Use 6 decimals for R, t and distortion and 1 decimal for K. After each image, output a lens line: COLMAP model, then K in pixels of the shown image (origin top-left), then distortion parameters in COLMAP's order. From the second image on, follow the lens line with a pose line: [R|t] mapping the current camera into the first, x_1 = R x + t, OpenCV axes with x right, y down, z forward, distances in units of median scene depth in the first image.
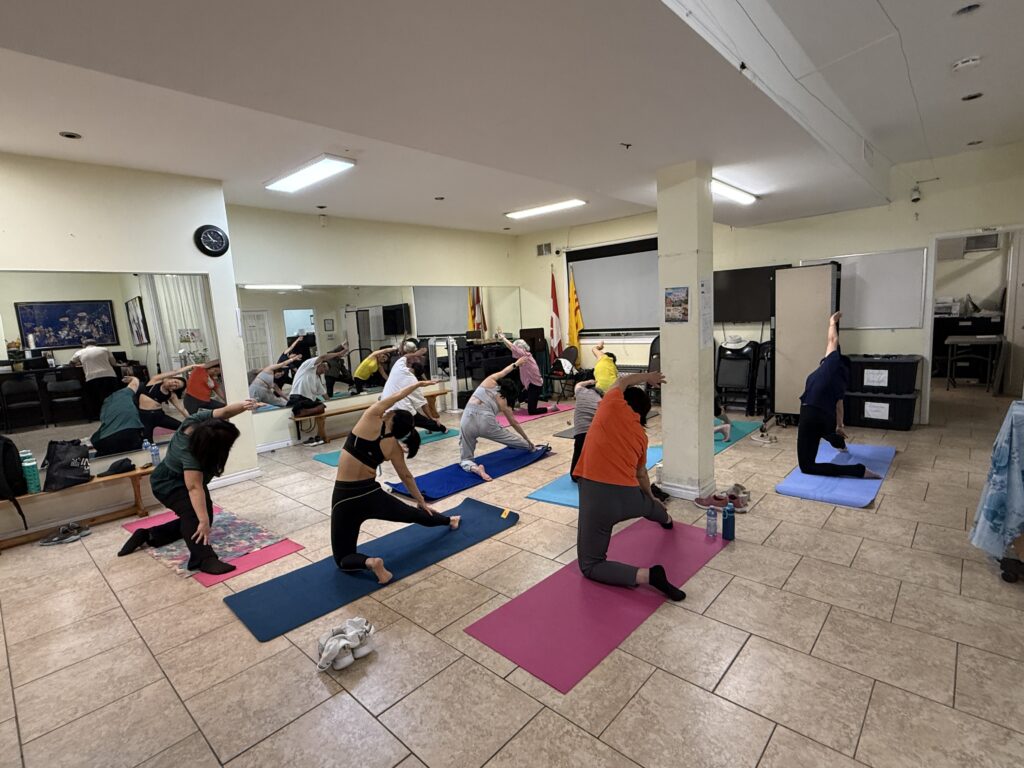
lens RADIAL K [[497.8, 0, 513.6], [0, 497.8, 385.9], [0, 0, 1]] dist [0.000923, 0.000199]
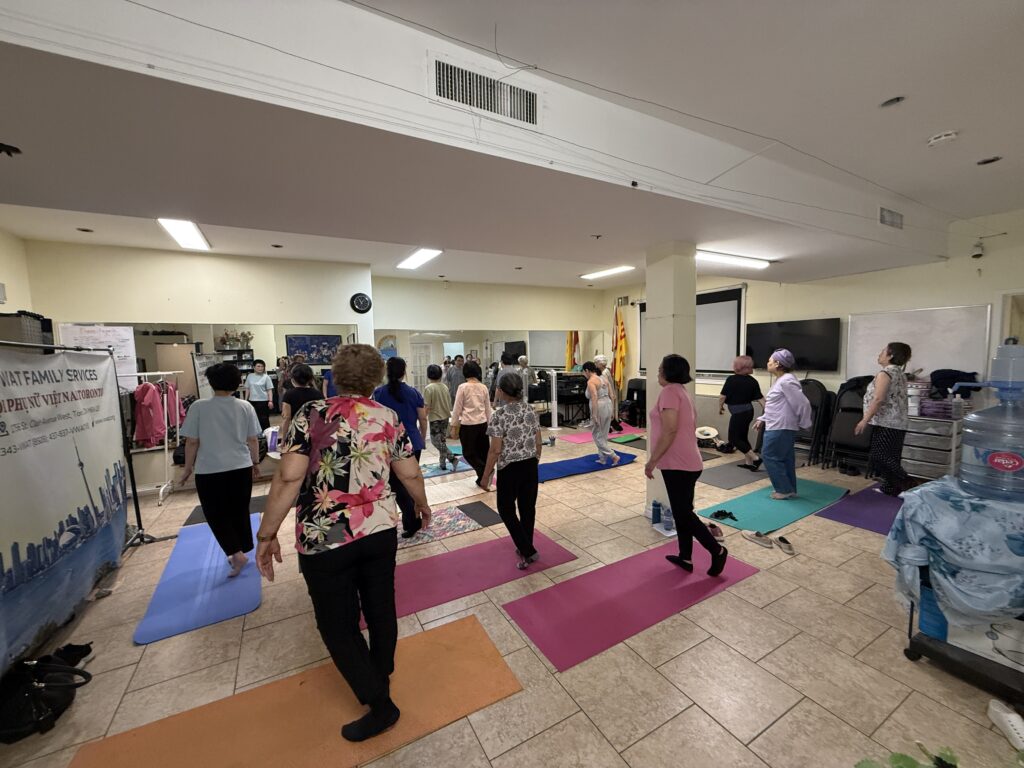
lens RADIAL K [[403.4, 0, 511.7], [0, 403.4, 385.1], [0, 0, 1]] dist [0.000959, -0.000273]
pose [[0.947831, 0.059772, -0.313118, 0.366813], [-0.073279, 0.996813, -0.031537, -0.052400], [0.310235, 0.052837, 0.949190, -0.034895]]
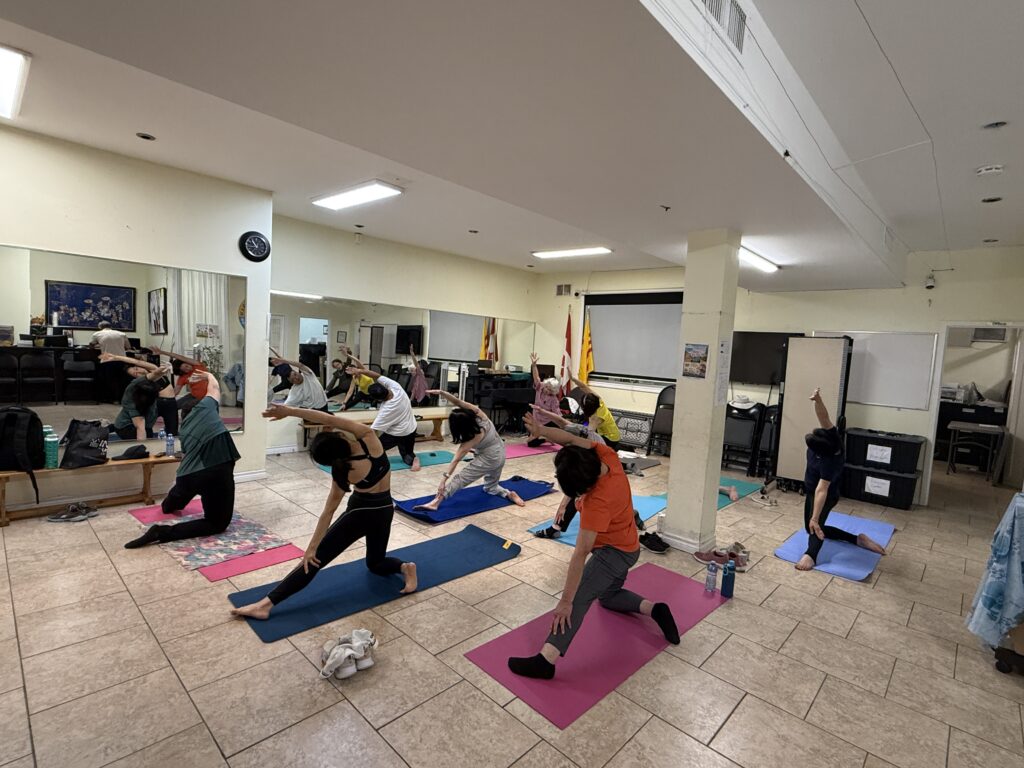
lens RADIAL K [[498.2, 0, 511.5], [0, 498.2, 386.7], [0, 0, 1]] dist [0.000523, 0.000377]
pose [[0.992902, 0.118827, -0.004990, -0.049985], [-0.118907, 0.990969, -0.061981, 0.000450], [-0.002420, 0.062134, 0.998065, -0.037035]]
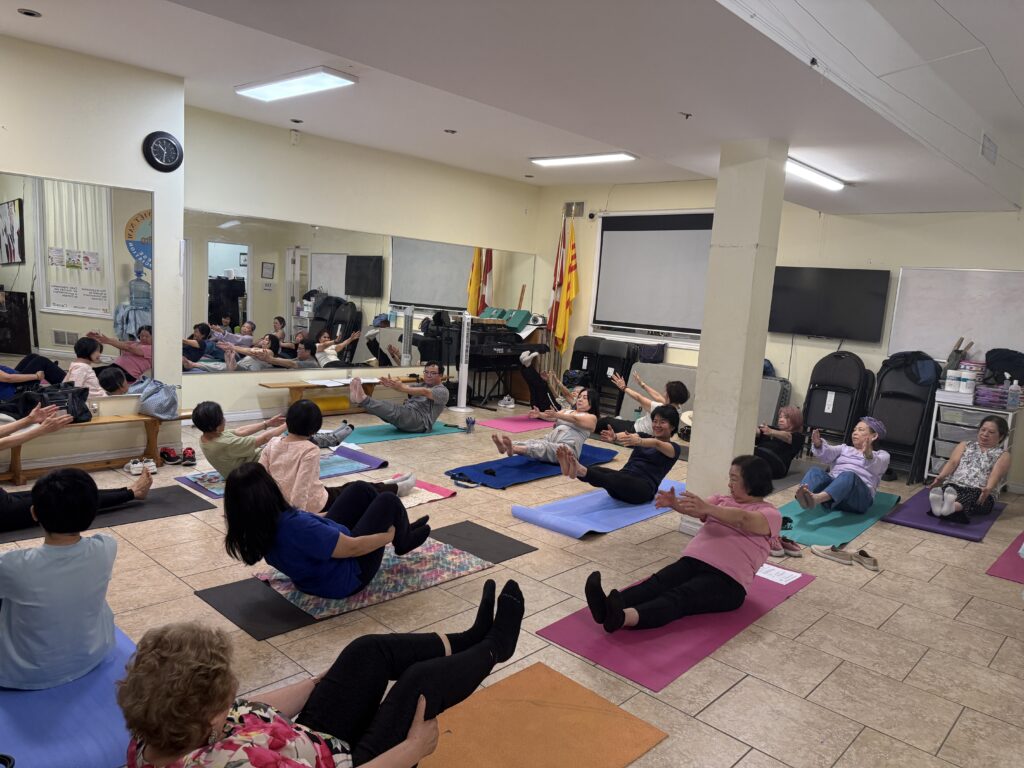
lens RADIAL K [[711.3, 0, 512.2], [0, 711.3, 385.5], [0, 0, 1]] dist [0.058470, -0.053104]
pose [[0.992106, 0.125140, 0.008092, -0.022471], [-0.125108, 0.992133, -0.004365, 0.022879], [-0.008574, 0.003319, 0.999958, -0.238867]]
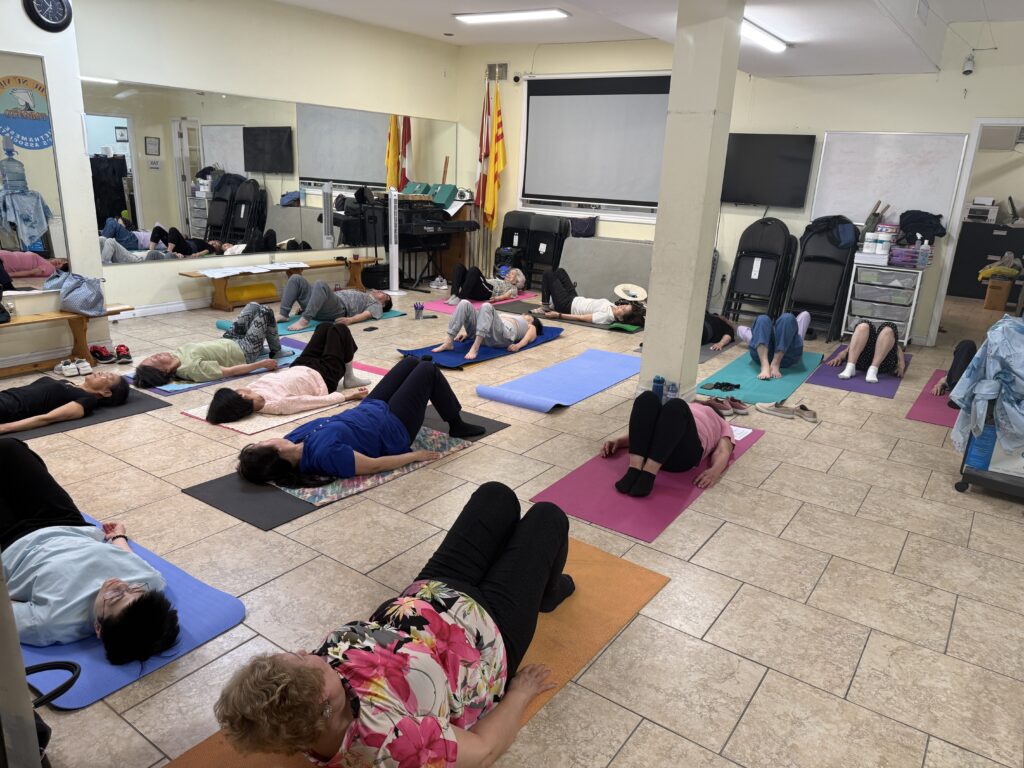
lens RADIAL K [[710.9, 0, 513.7], [0, 710.9, 388.2], [0, 0, 1]] dist [0.070693, -0.094483]
pose [[0.985994, 0.060478, 0.155426, -0.140901], [-0.084565, 0.984544, 0.153370, 0.033604], [-0.143748, -0.164366, 0.975869, -0.231764]]
